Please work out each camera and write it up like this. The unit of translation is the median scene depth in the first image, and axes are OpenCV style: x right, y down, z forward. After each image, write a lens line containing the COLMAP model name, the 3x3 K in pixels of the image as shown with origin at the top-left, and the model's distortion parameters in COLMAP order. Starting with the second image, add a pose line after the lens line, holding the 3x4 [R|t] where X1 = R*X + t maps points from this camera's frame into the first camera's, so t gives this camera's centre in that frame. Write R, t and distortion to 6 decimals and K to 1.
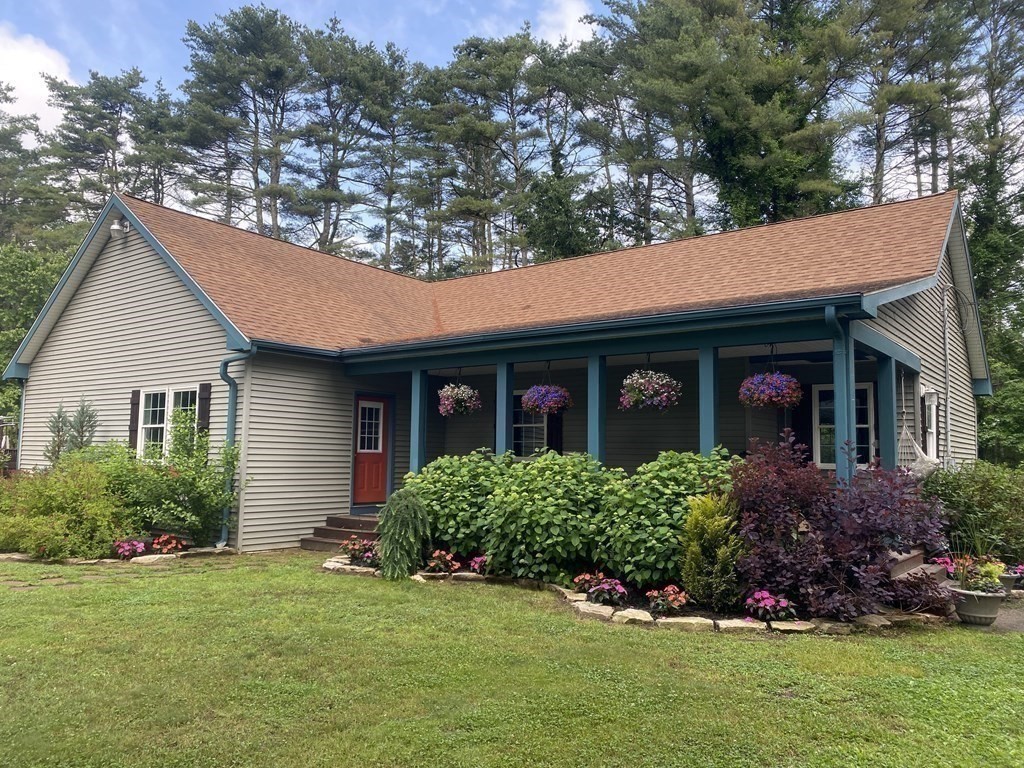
lens RADIAL K [[773.5, 0, 498.7], [0, 773.5, 381.9], [0, 0, 1]] dist [0.083890, -0.135392]
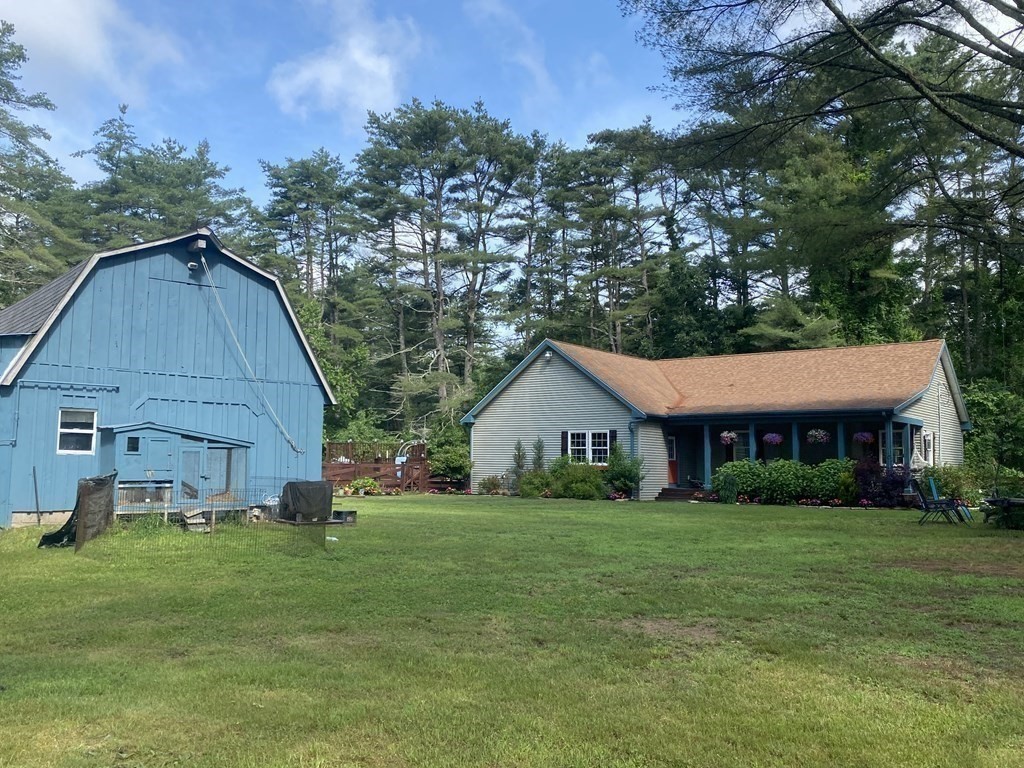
lens RADIAL K [[891.2, 0, 512.0], [0, 891.2, 384.0], [0, 0, 1]] dist [0.107418, -0.243016]
pose [[0.999954, -0.005294, -0.007973, -0.654592], [0.005308, 0.999984, 0.001712, -0.141254], [0.007963, -0.001754, 0.999967, -1.656905]]
